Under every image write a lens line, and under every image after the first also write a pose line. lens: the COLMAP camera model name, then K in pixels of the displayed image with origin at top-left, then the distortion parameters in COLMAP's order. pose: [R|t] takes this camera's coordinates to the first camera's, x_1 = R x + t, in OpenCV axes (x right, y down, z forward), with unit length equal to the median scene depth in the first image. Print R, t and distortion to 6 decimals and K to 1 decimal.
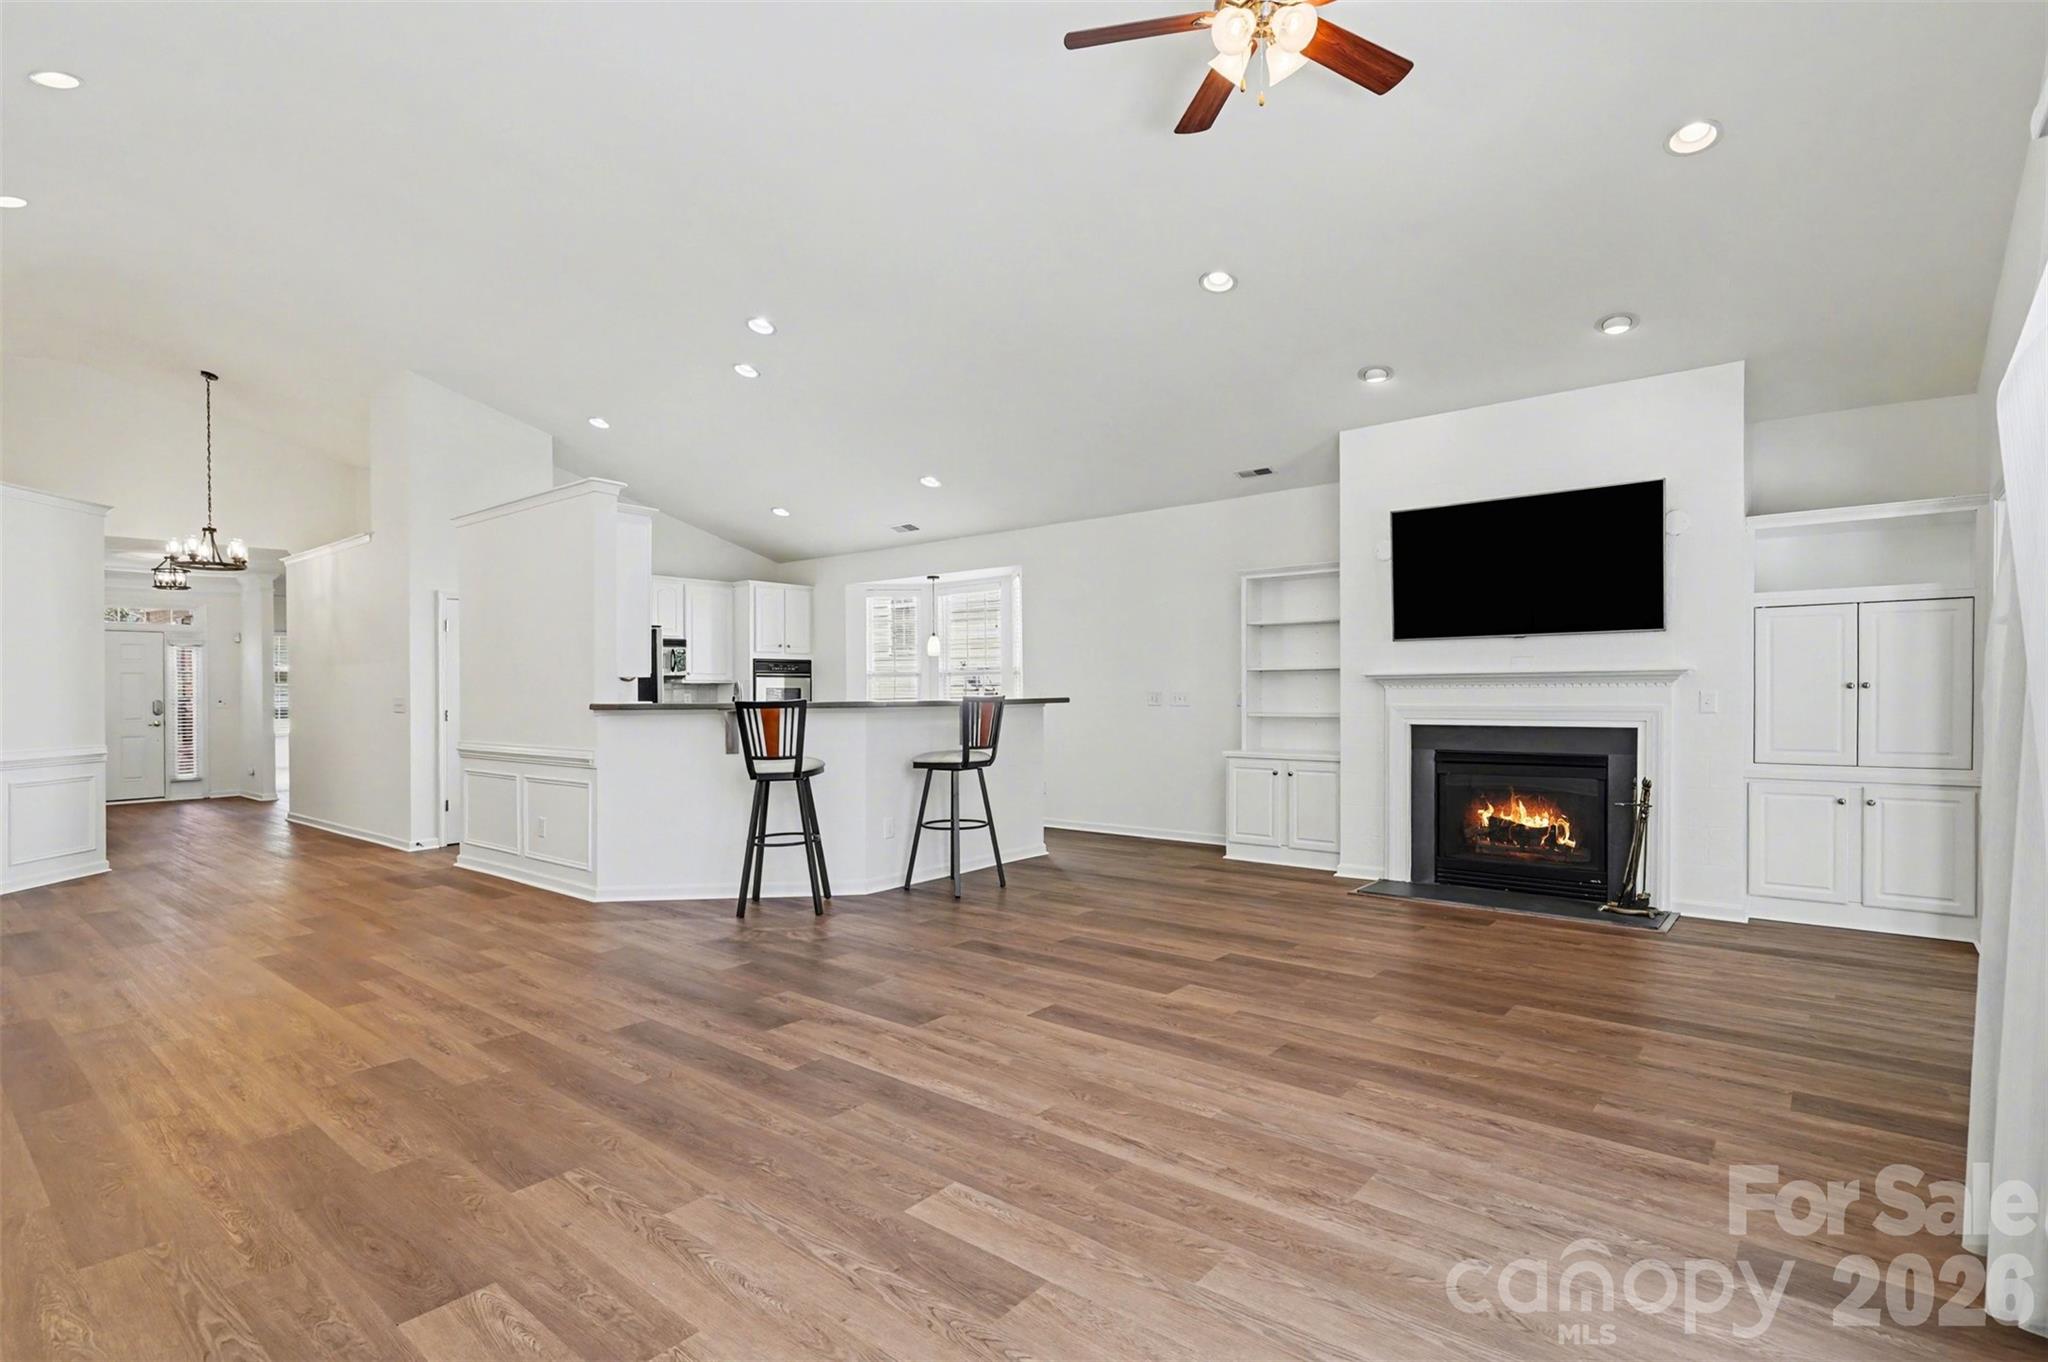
lens RADIAL K [[949.4, 0, 951.1], [0, 949.4, 682.7], [0, 0, 1]] dist [0.011094, 0.000005]
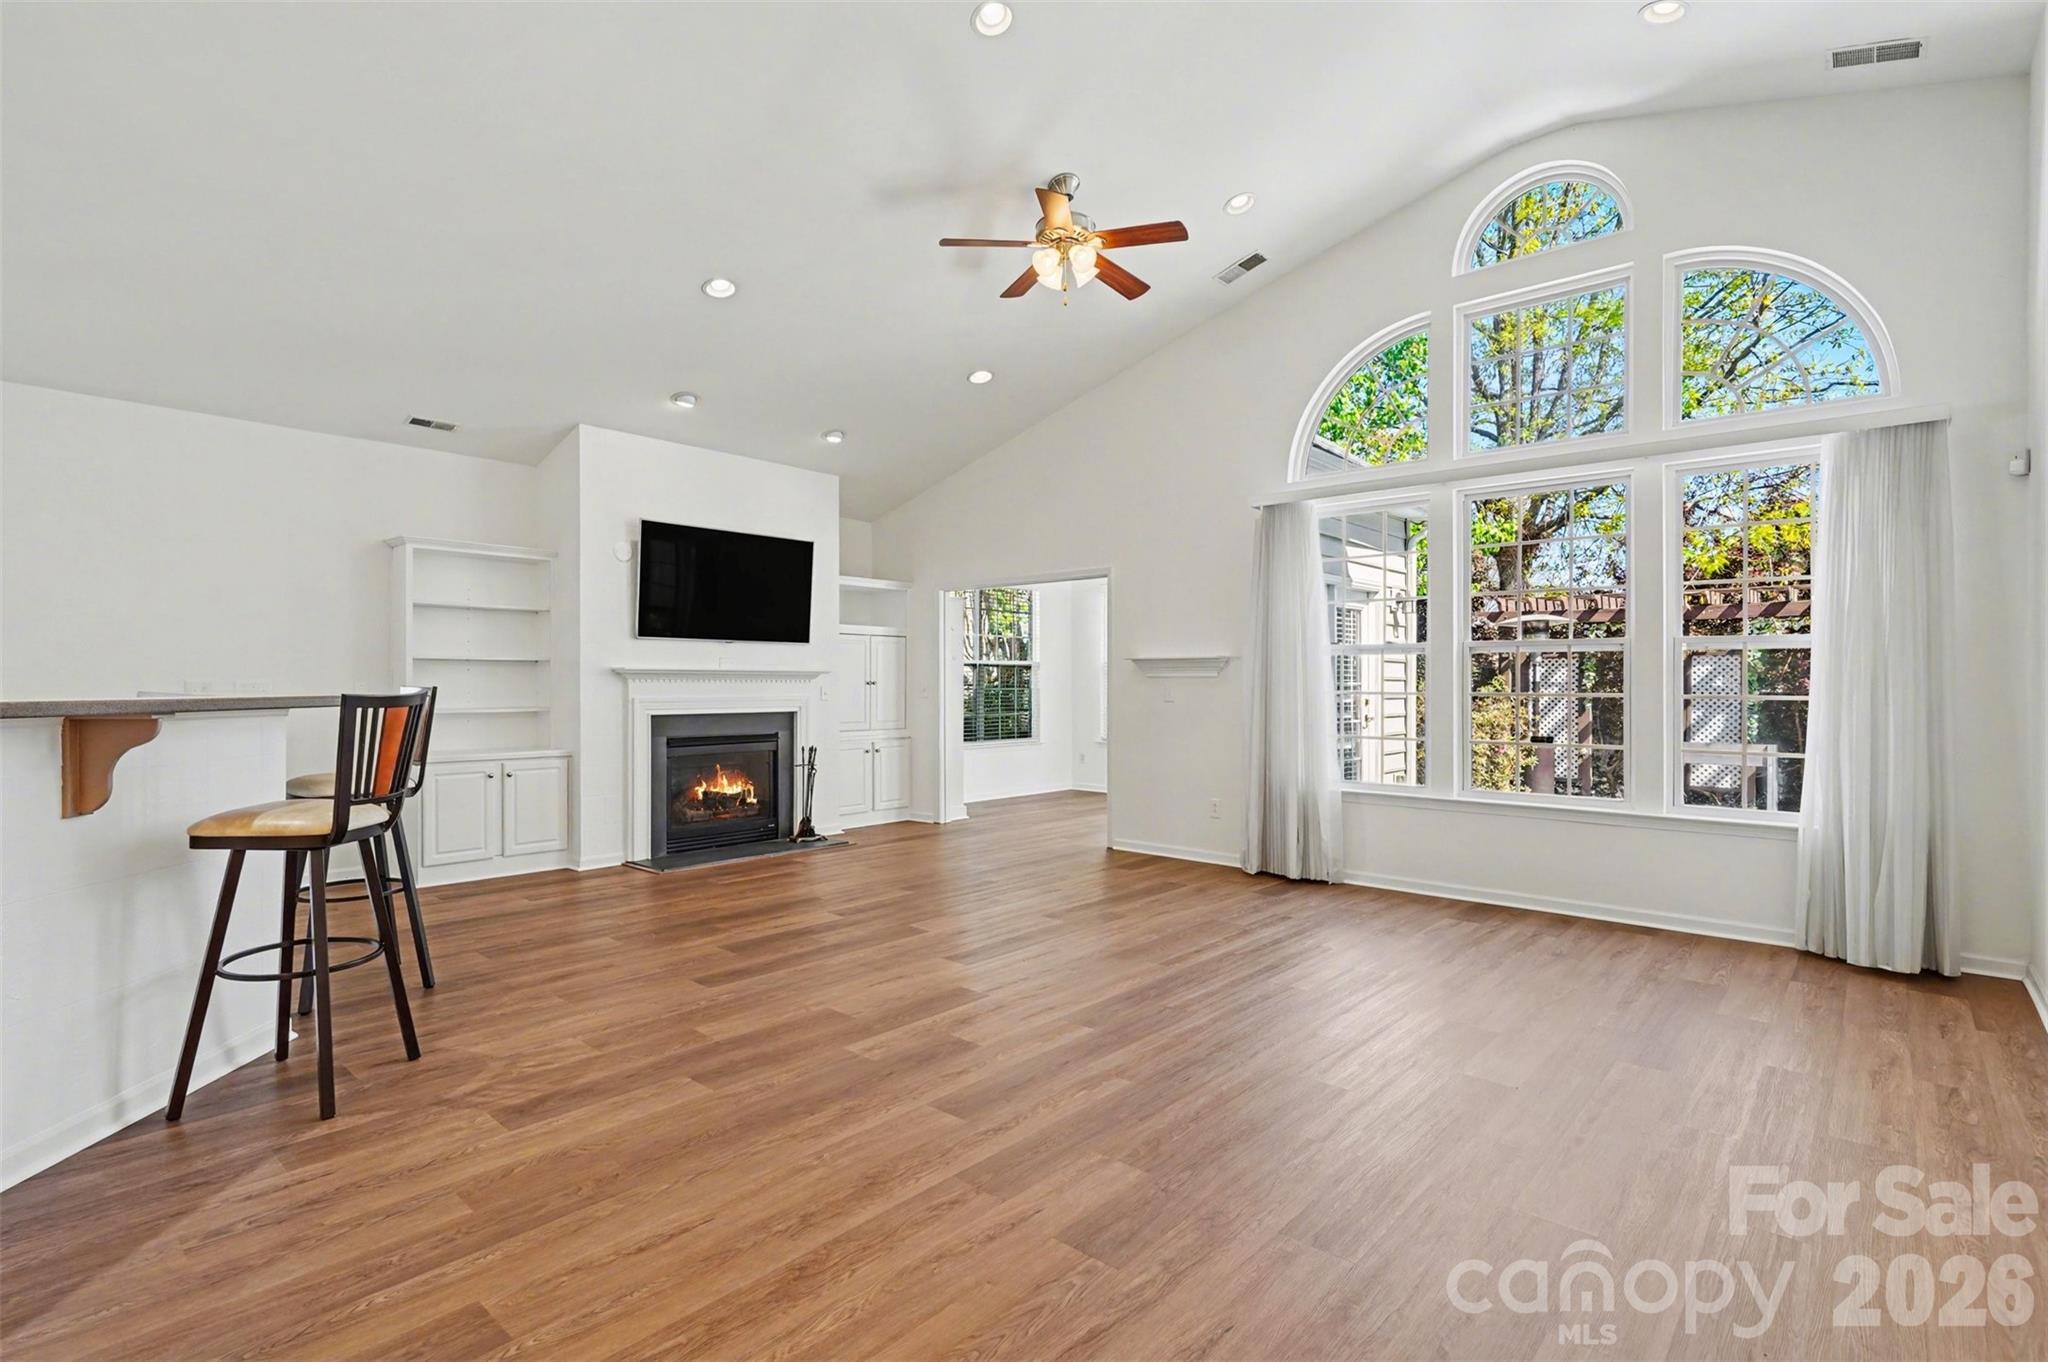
lens RADIAL K [[1007.2, 0, 1040.8], [0, 1007.2, 673.9], [0, 0, 1]] dist [0.020757, 0.000537]
pose [[0.001807, 0.018287, 0.999831, -0.799721], [-0.012026, 0.999761, -0.018264, 0.014309], [-0.999926, -0.011990, 0.002027, 0.640140]]
